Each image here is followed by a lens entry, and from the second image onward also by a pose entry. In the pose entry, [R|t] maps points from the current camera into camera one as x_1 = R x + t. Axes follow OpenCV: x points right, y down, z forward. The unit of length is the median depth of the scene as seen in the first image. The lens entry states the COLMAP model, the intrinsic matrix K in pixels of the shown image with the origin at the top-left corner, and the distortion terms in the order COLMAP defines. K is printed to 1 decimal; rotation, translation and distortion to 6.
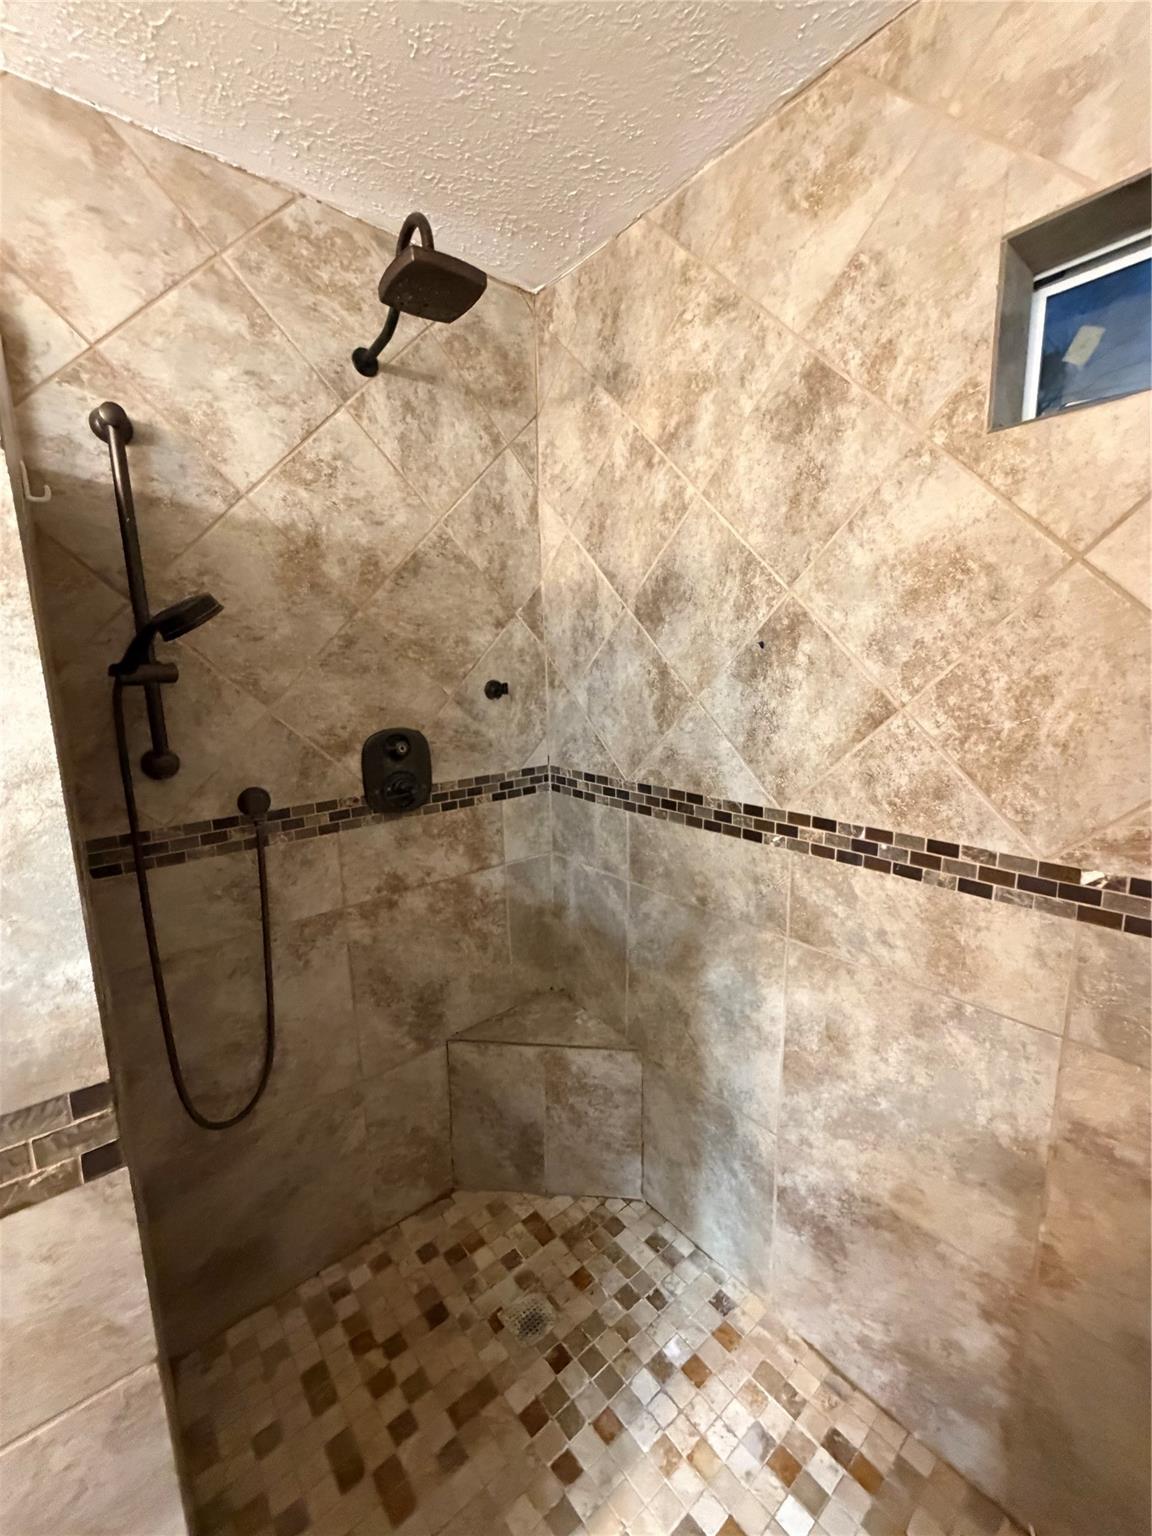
lens RADIAL K [[612.6, 0, 583.9], [0, 612.6, 768.6], [0, 0, 1]] dist [0.001106, 0.000168]
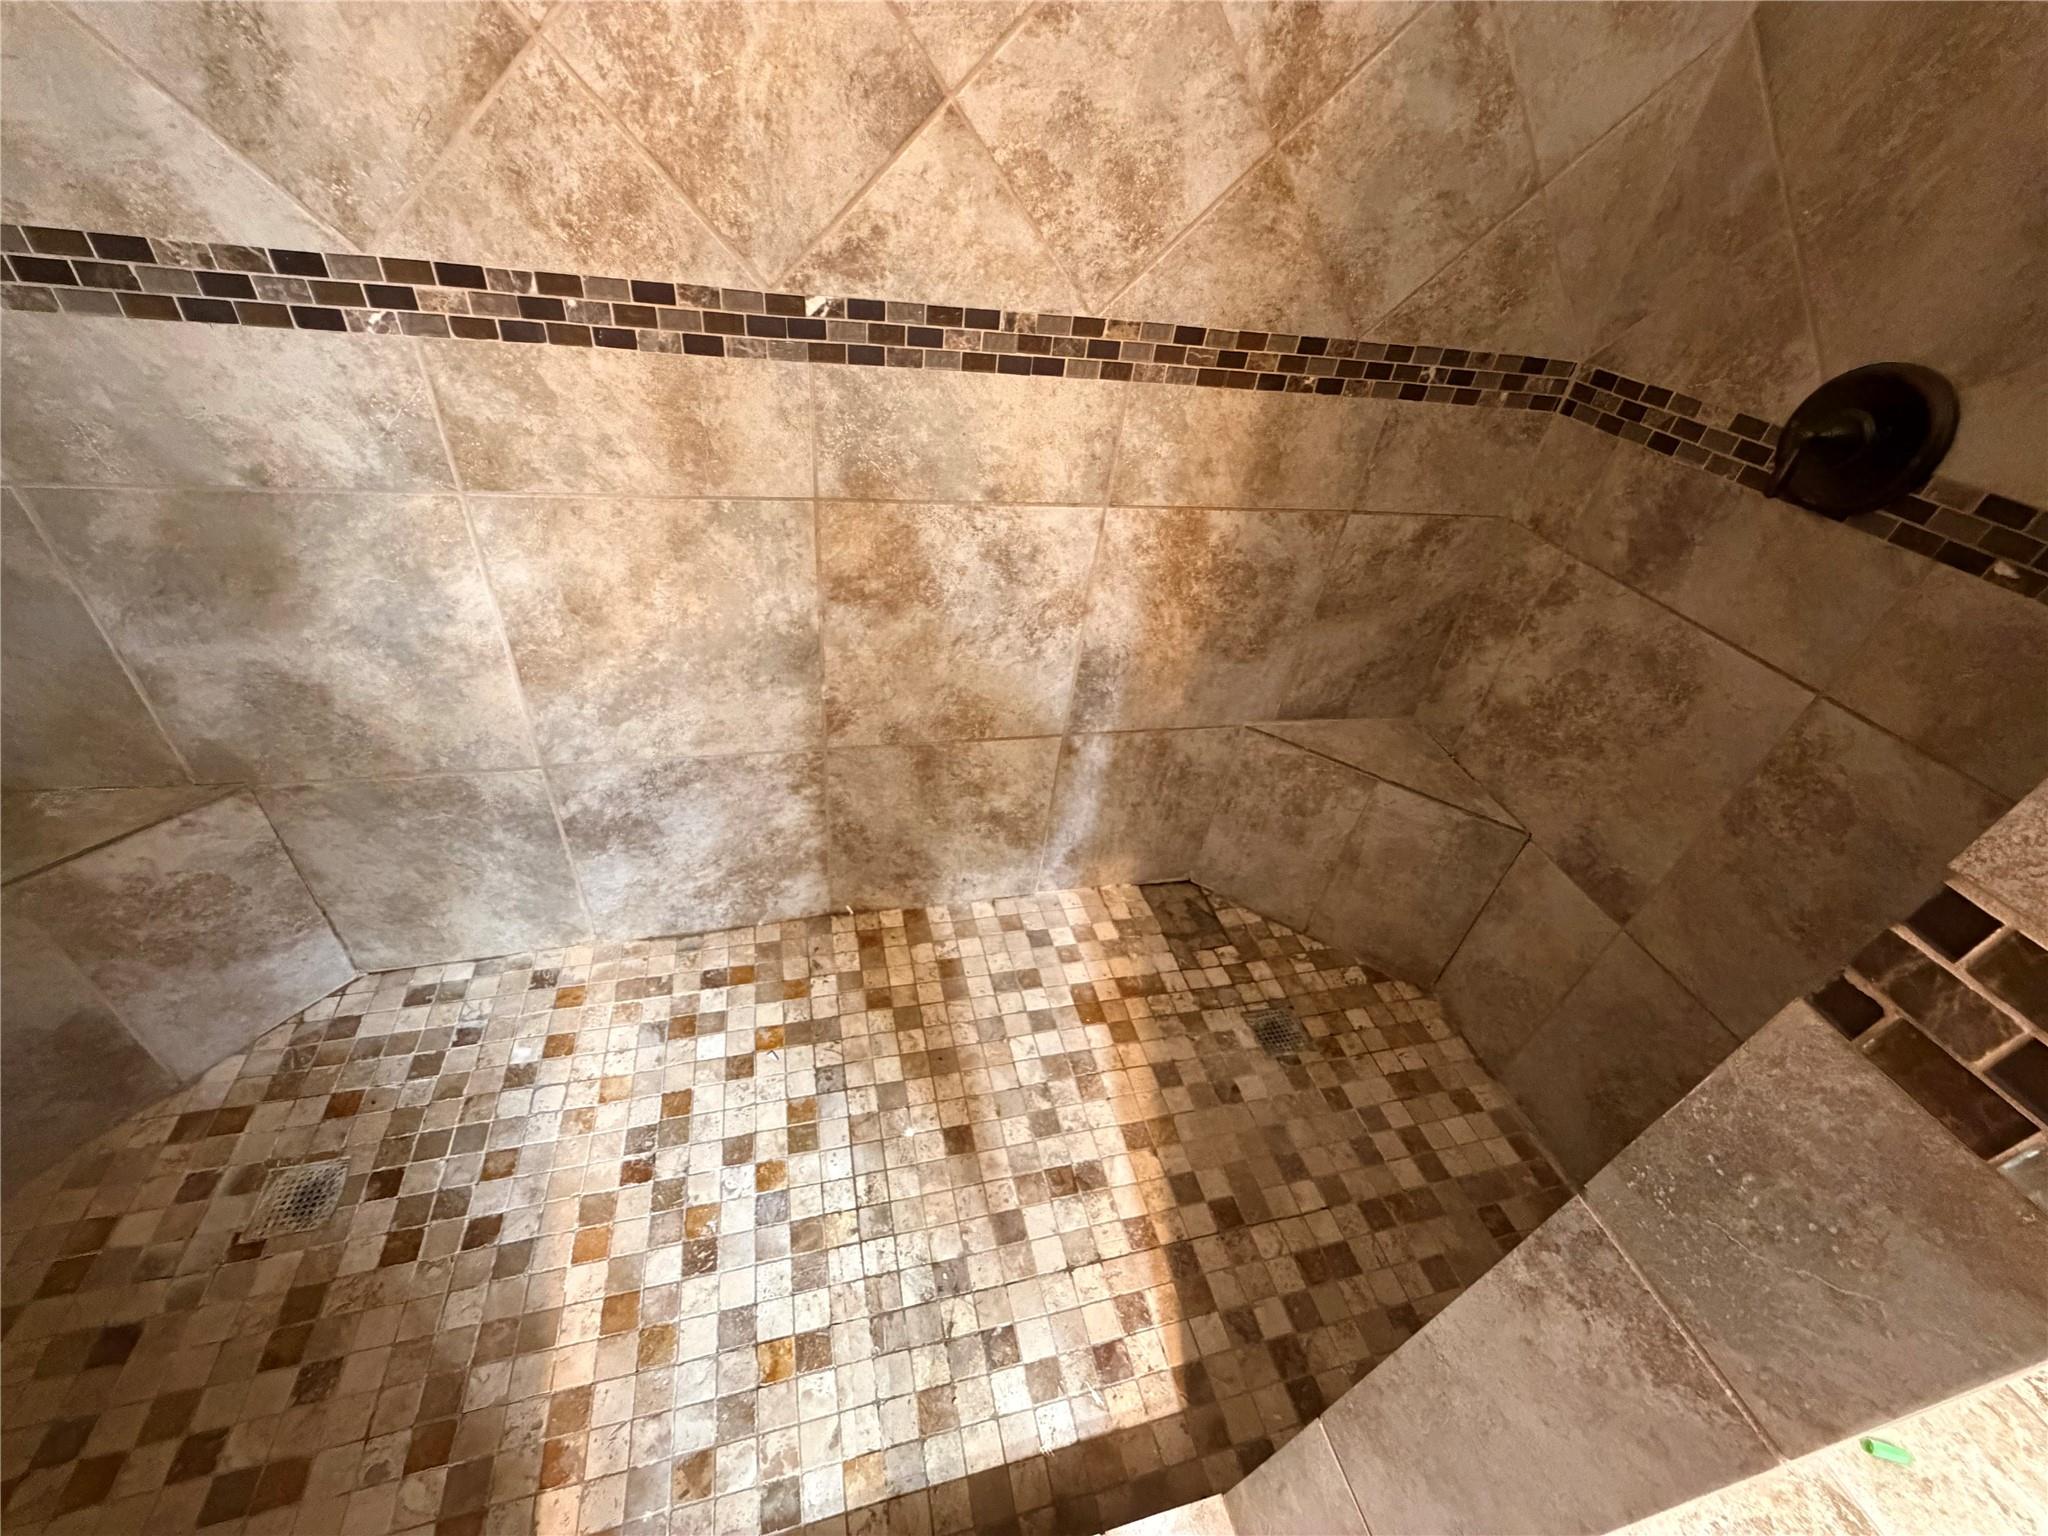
lens RADIAL K [[816.8, 0, 1015.8], [0, 816.8, 766.7], [0, 0, 1]] dist [0.001106, 0.000168]
pose [[0.433811, -0.502359, 0.747959, -0.223029], [0.034333, 0.838754, 0.543427, 0.078920], [-0.900350, -0.210065, 0.381108, 0.097201]]
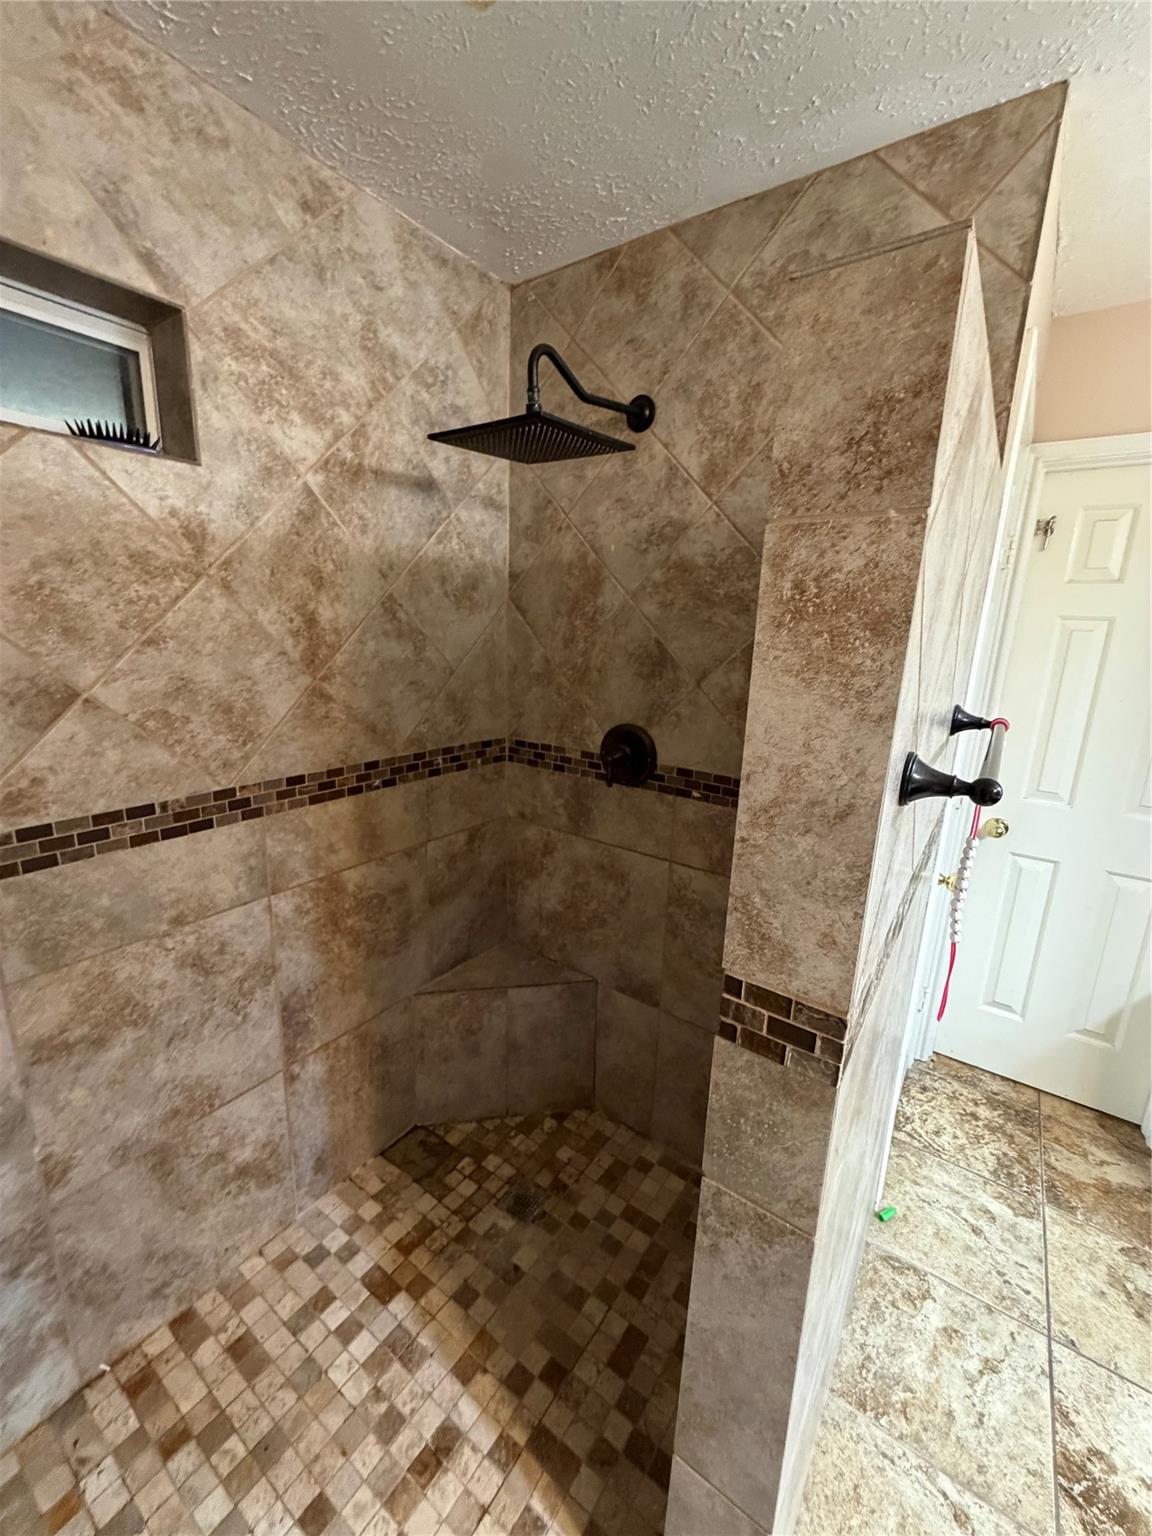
lens RADIAL K [[612.6, 0, 573.5], [0, 612.6, 766.8], [0, 0, 1]] dist [0.001106, 0.000168]
pose [[-0.249100, -0.218129, 0.943594, -0.361110], [0.132401, 0.957488, 0.256294, -0.077294], [-0.959385, 0.188776, -0.209630, 0.128969]]
